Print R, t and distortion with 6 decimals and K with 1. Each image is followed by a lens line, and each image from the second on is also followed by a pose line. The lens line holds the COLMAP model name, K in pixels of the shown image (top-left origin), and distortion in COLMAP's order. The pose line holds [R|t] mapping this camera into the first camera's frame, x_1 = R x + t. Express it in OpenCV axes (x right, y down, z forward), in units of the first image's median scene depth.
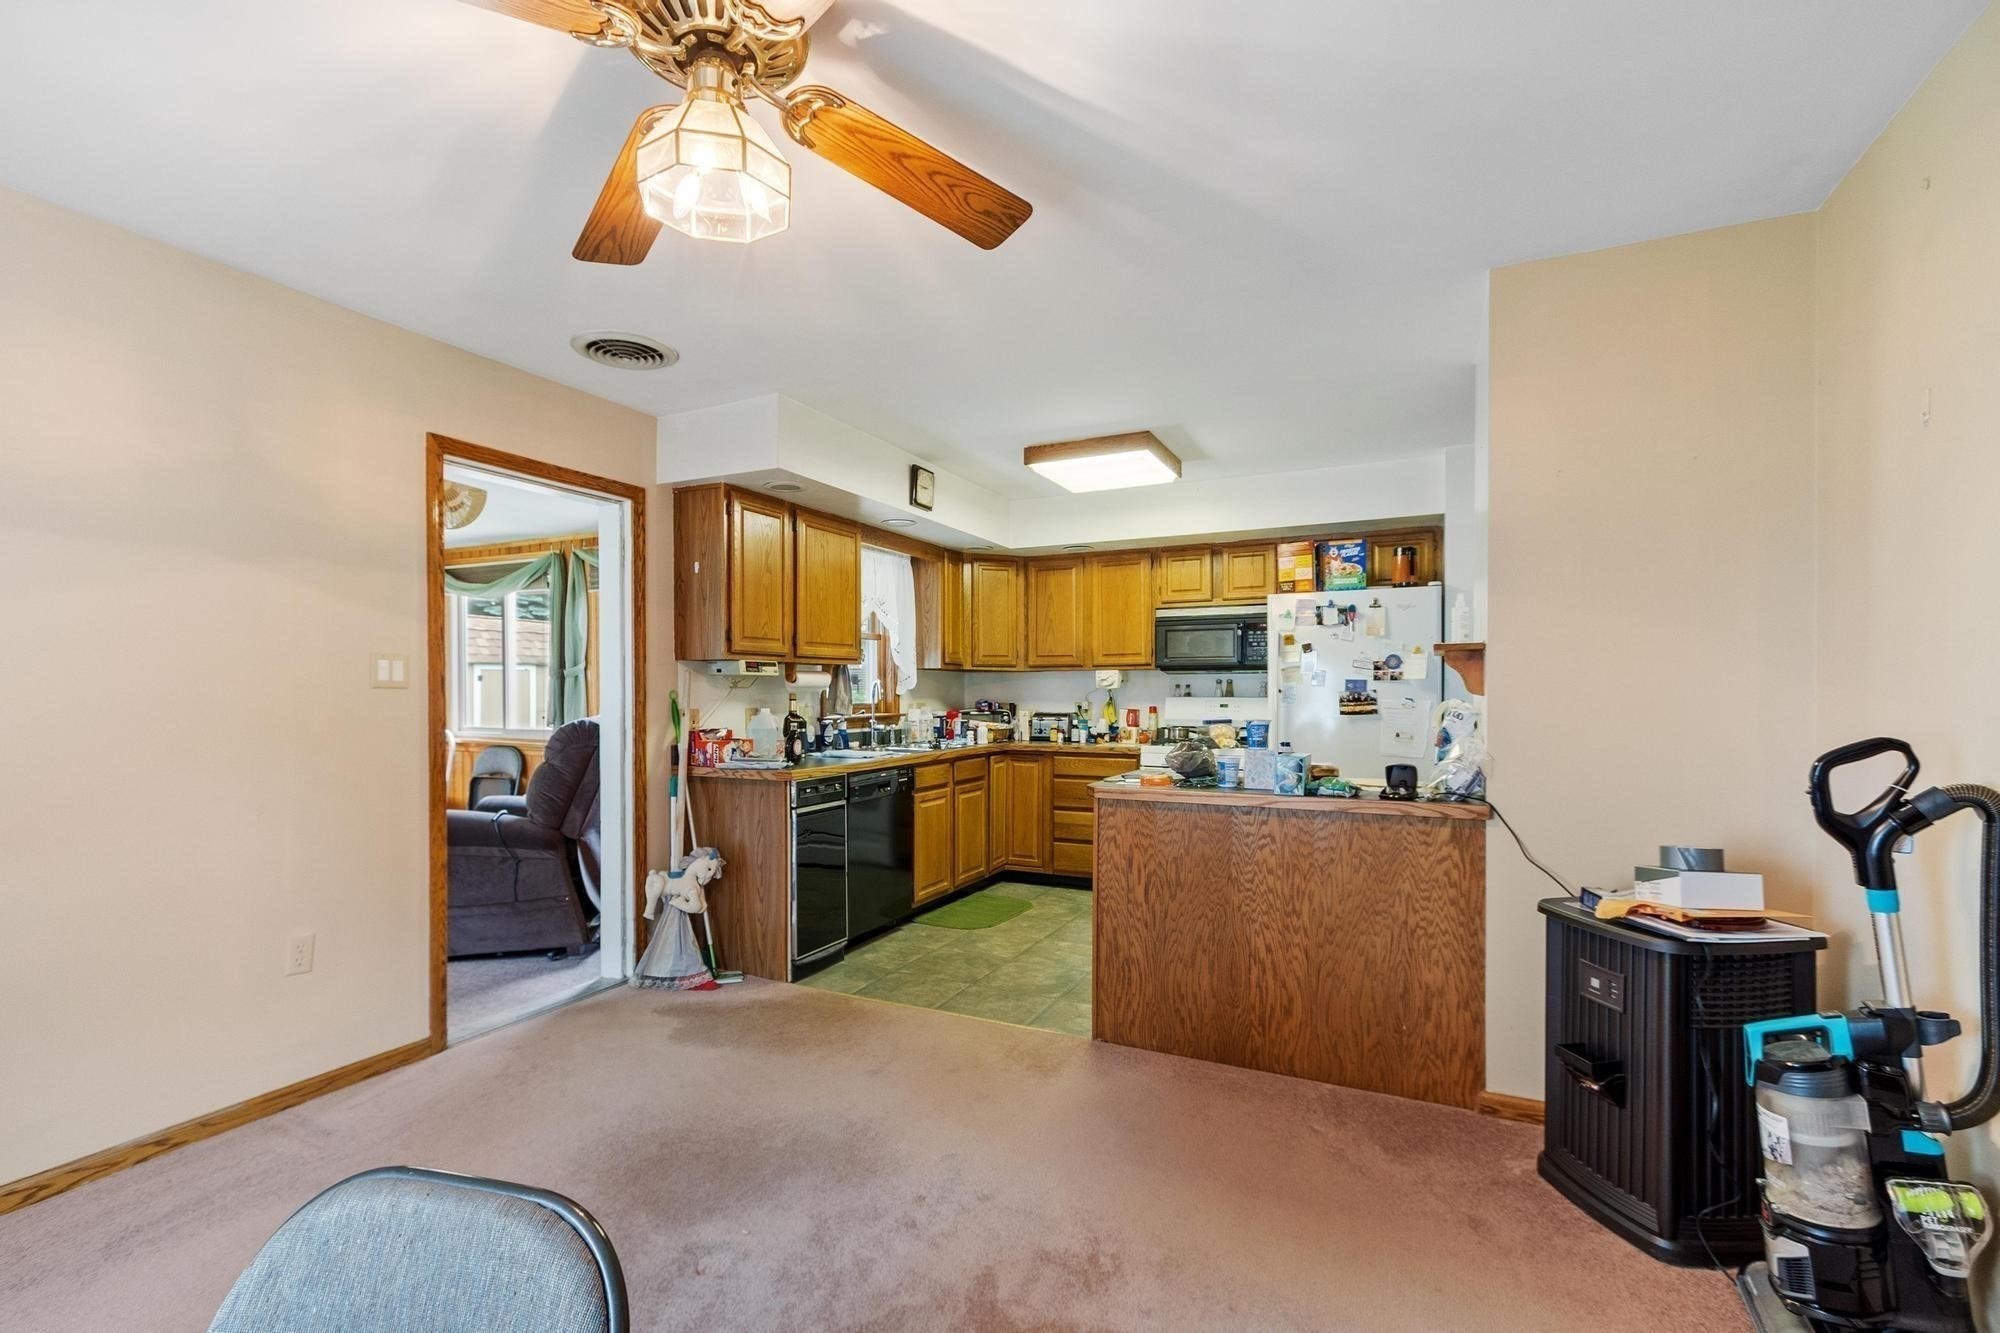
lens RADIAL K [[905.9, 0, 998.9], [0, 905.9, 695.9], [0, 0, 1]] dist [-0.000299, -0.000184]
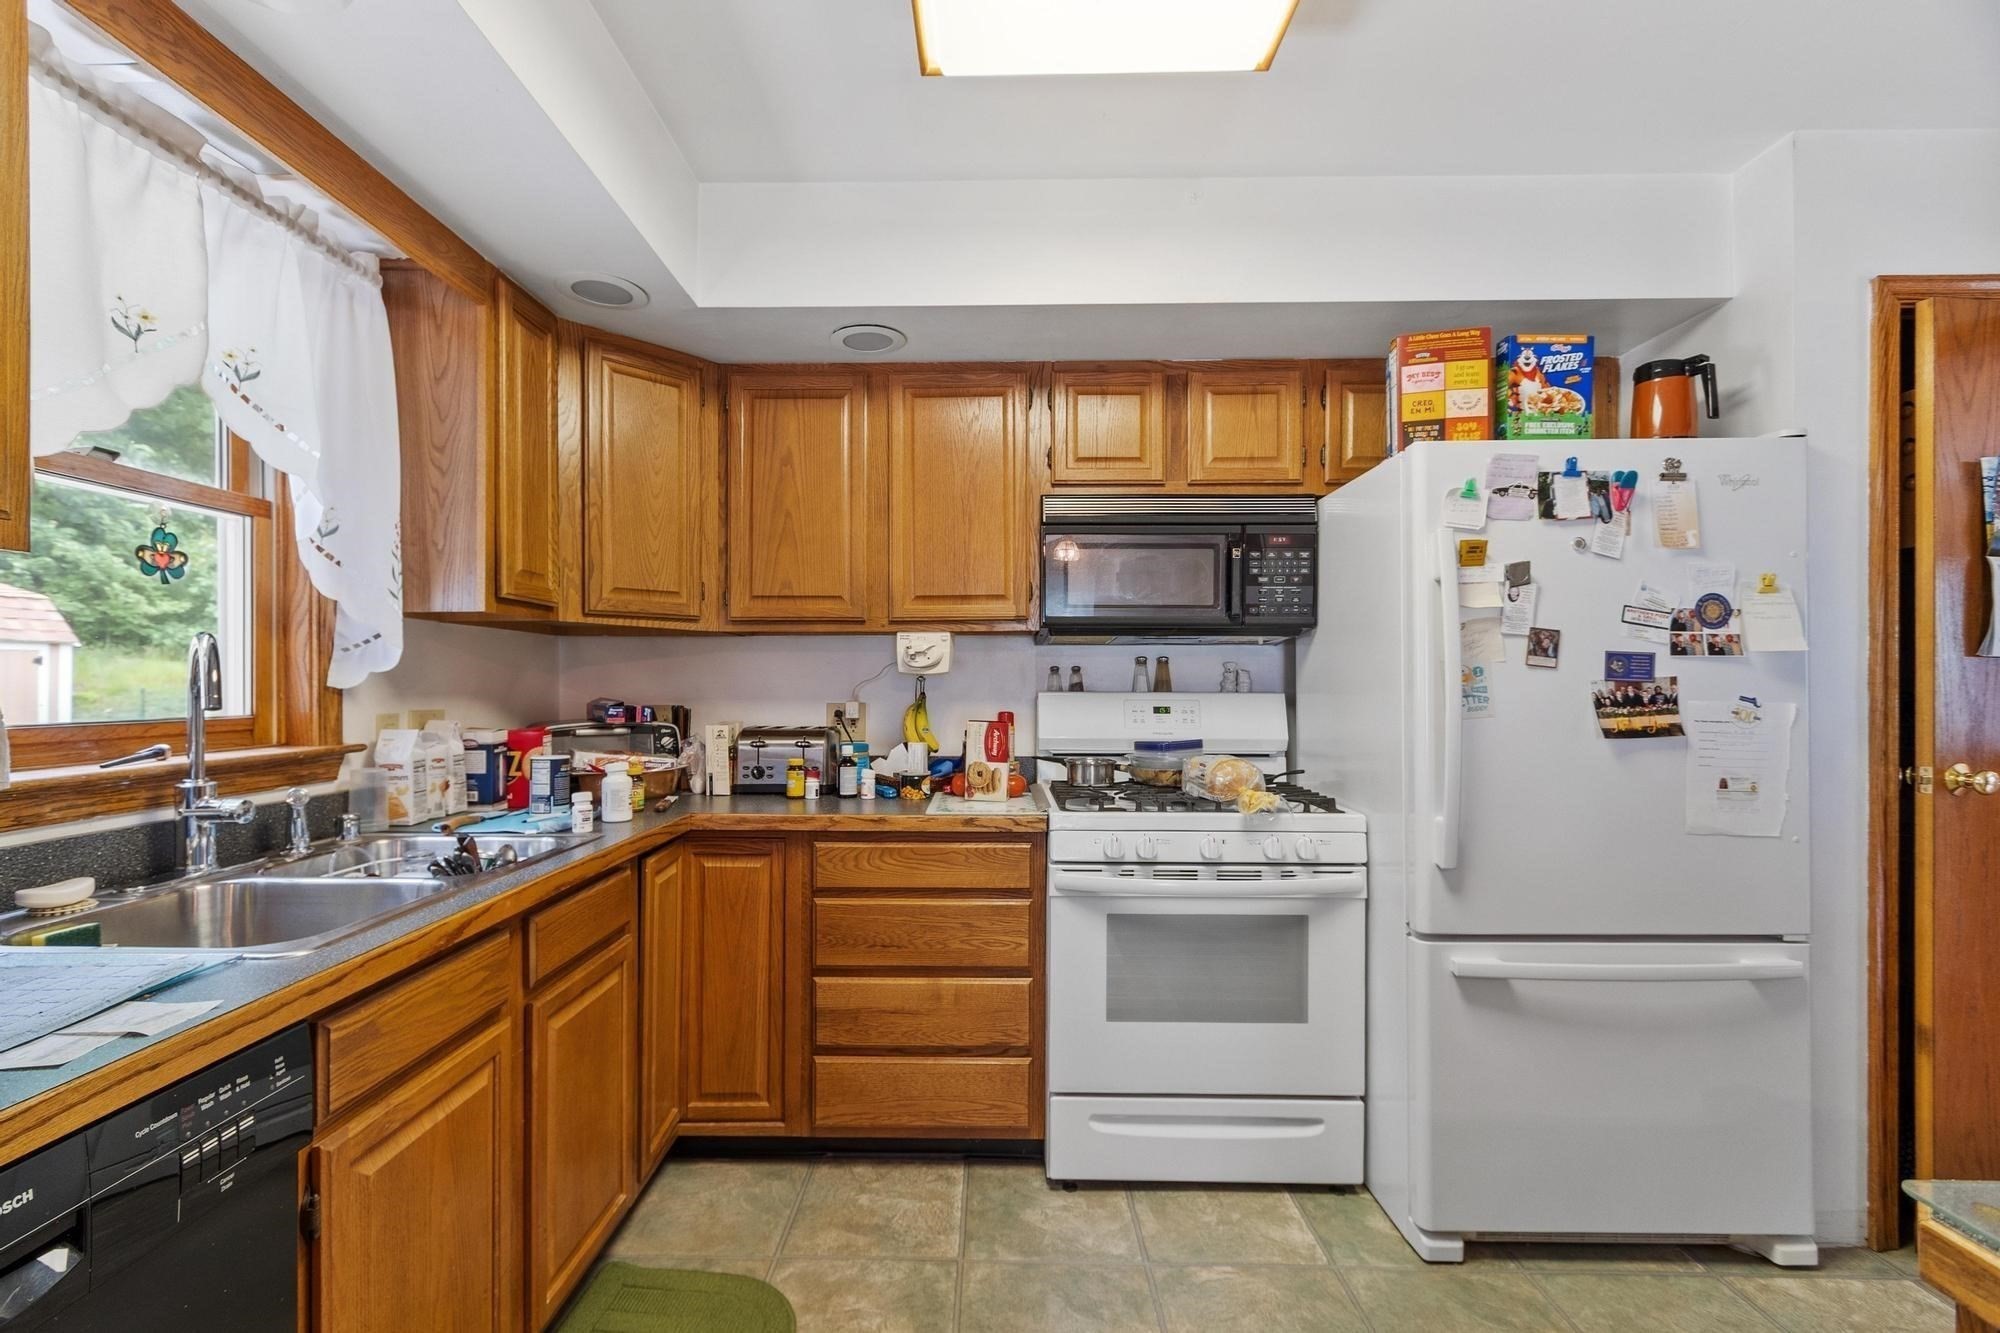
lens RADIAL K [[851.1, 0, 1000.8], [0, 851.1, 684.6], [0, 0, 1]] dist [0.001022, 0.000009]
pose [[0.899009, 0.000351, 0.437929, -0.036303], [0.000247, 0.999999, -0.001310, -0.002827], [-0.437929, 0.001286, 0.899008, 0.765502]]
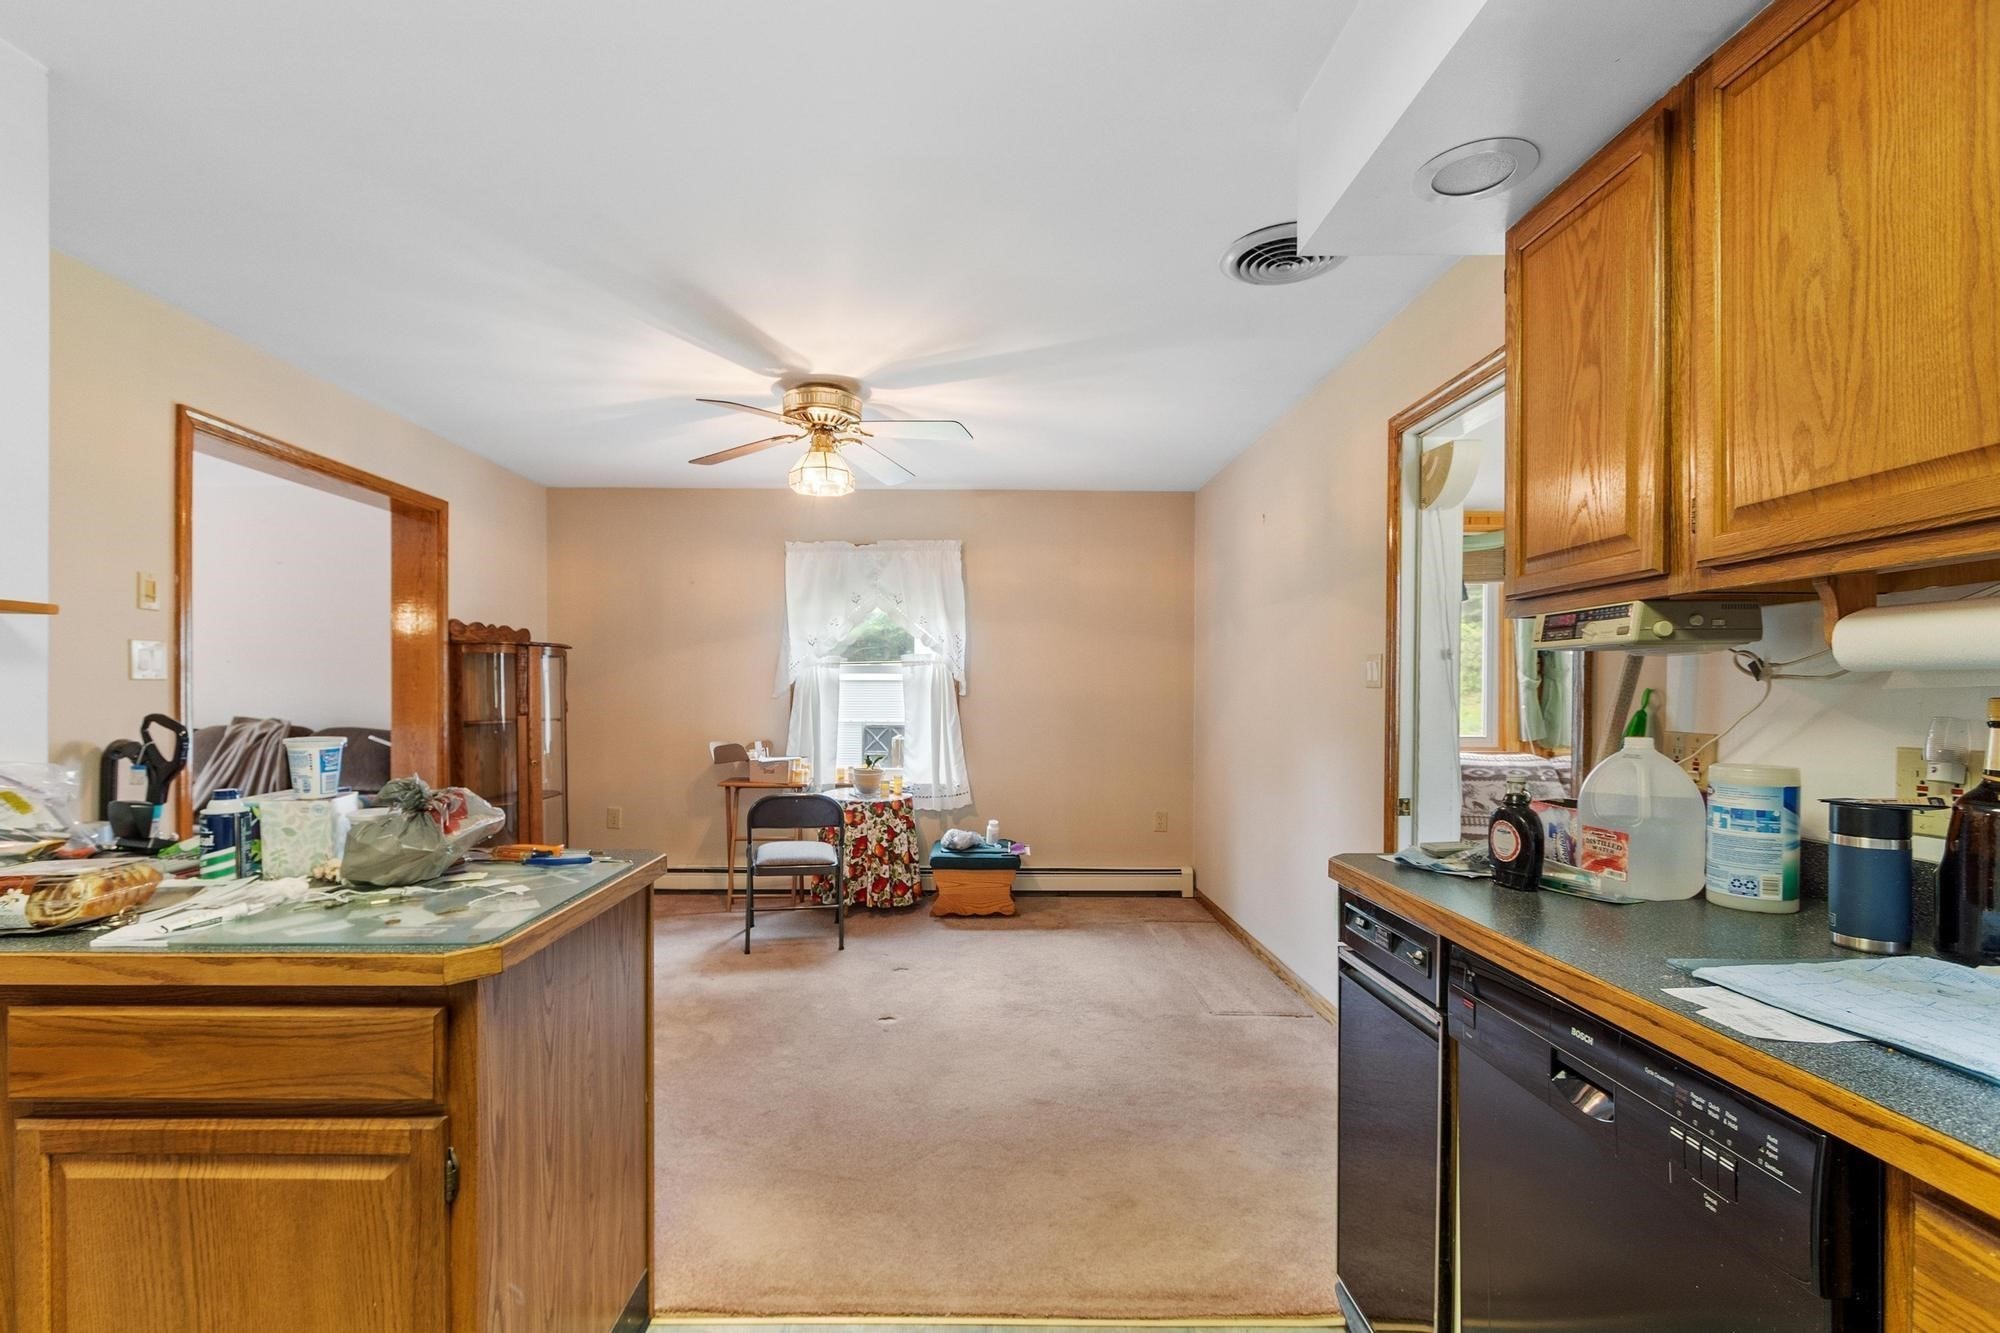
lens RADIAL K [[851.1, 0, 1000.8], [0, 851.1, 684.6], [0, 0, 1]] dist [0.001022, 0.000009]
pose [[-0.881375, -0.005927, -0.472381, 0.108777], [-0.003569, 0.999976, -0.005887, -0.003175], [0.472405, -0.003502, -0.881375, 1.086619]]
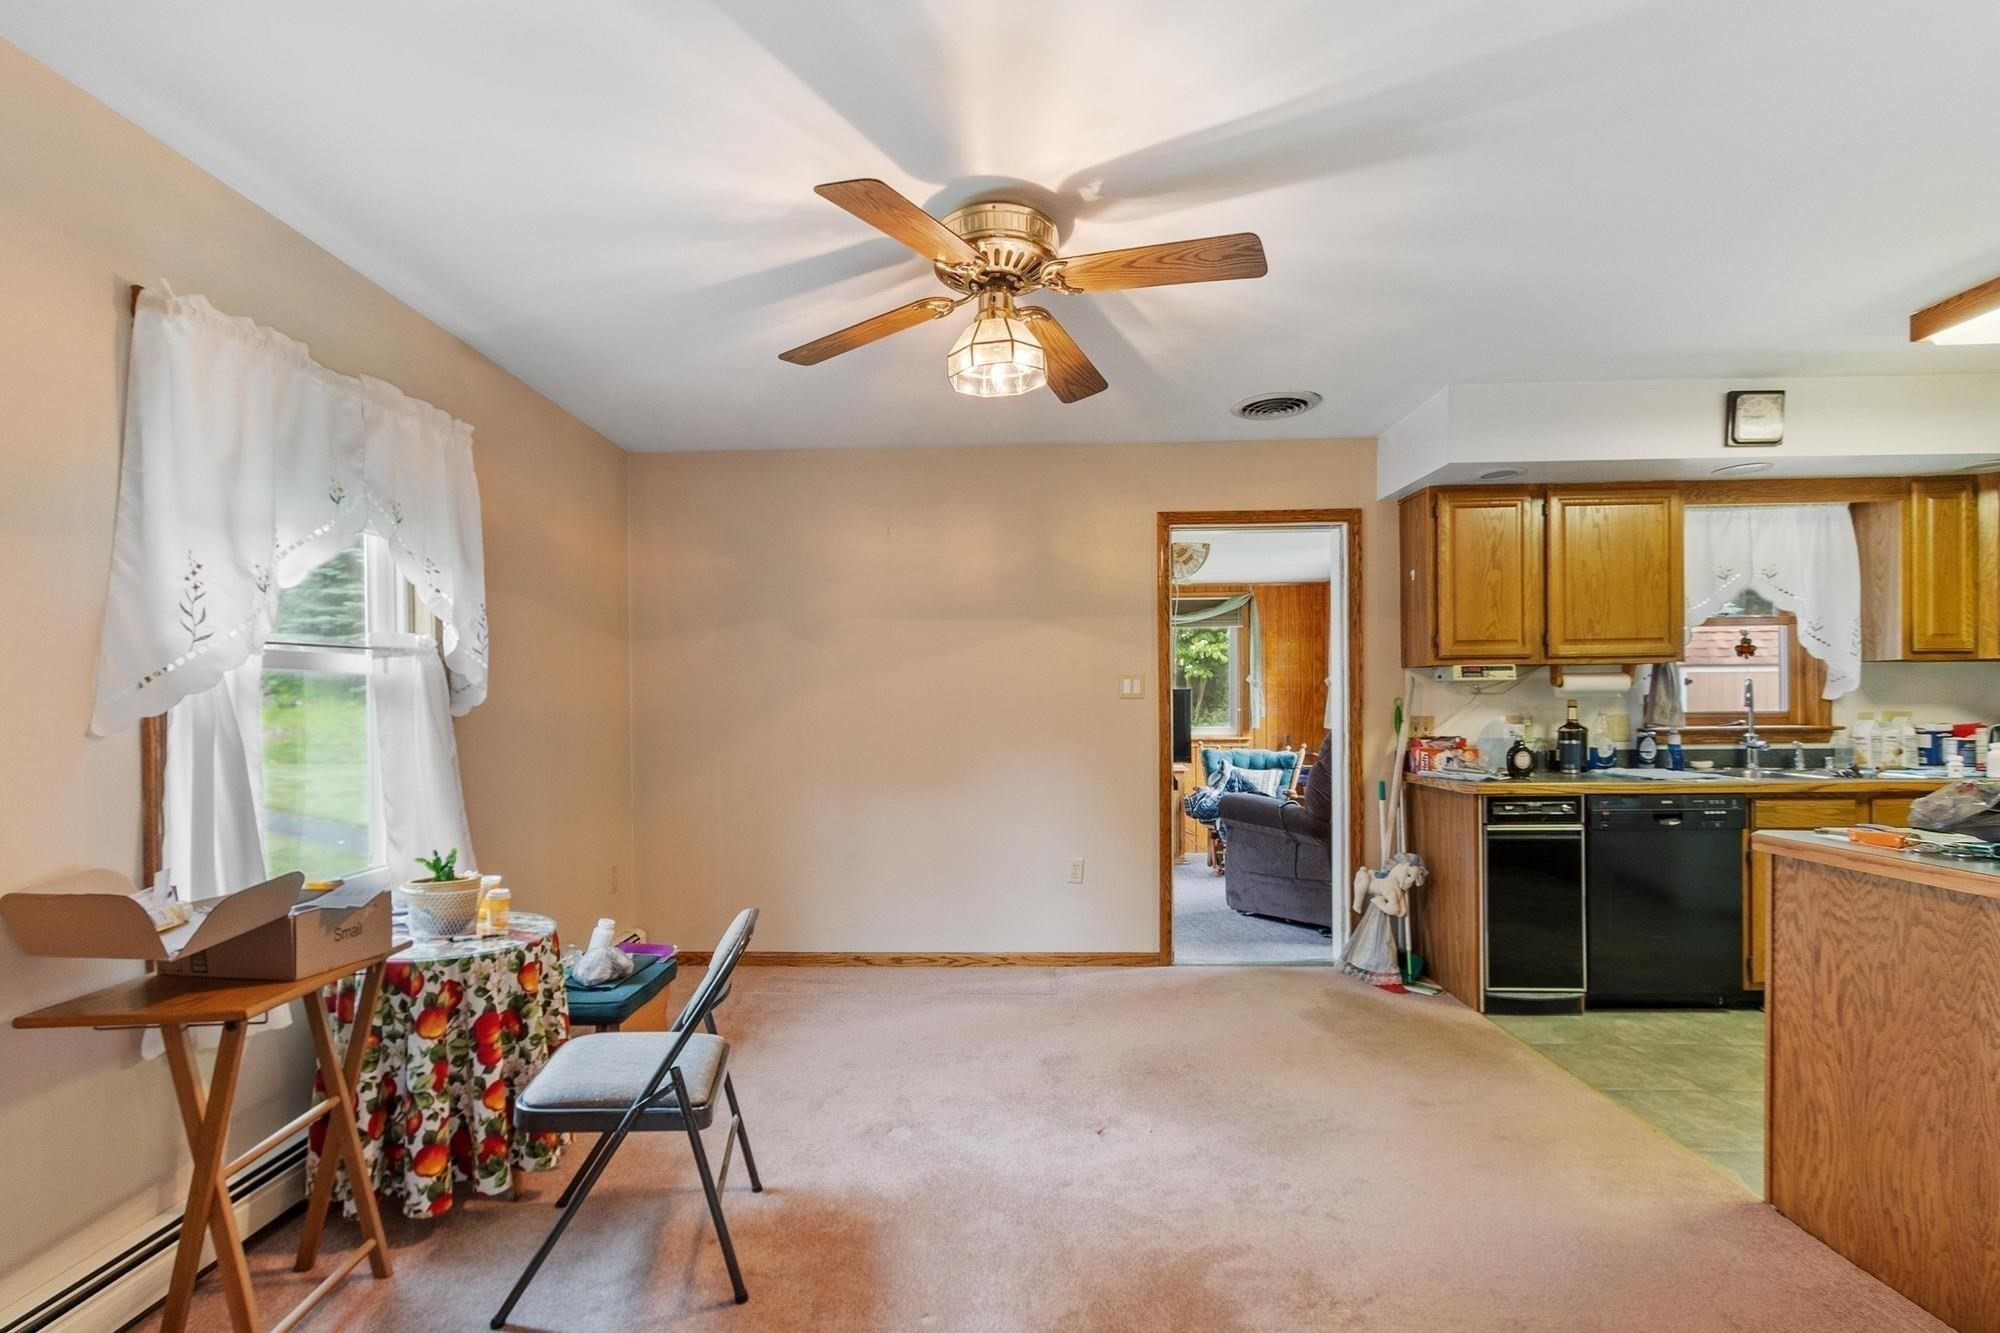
lens RADIAL K [[911.5, 0, 936.1], [0, 911.5, 701.0], [0, 0, 1]] dist [0.002251, 0.000294]
pose [[0.383406, -0.004319, -0.923570, 0.348738], [0.004380, 0.999986, -0.002858, -0.001469], [0.923570, -0.002949, 0.383419, 0.107586]]
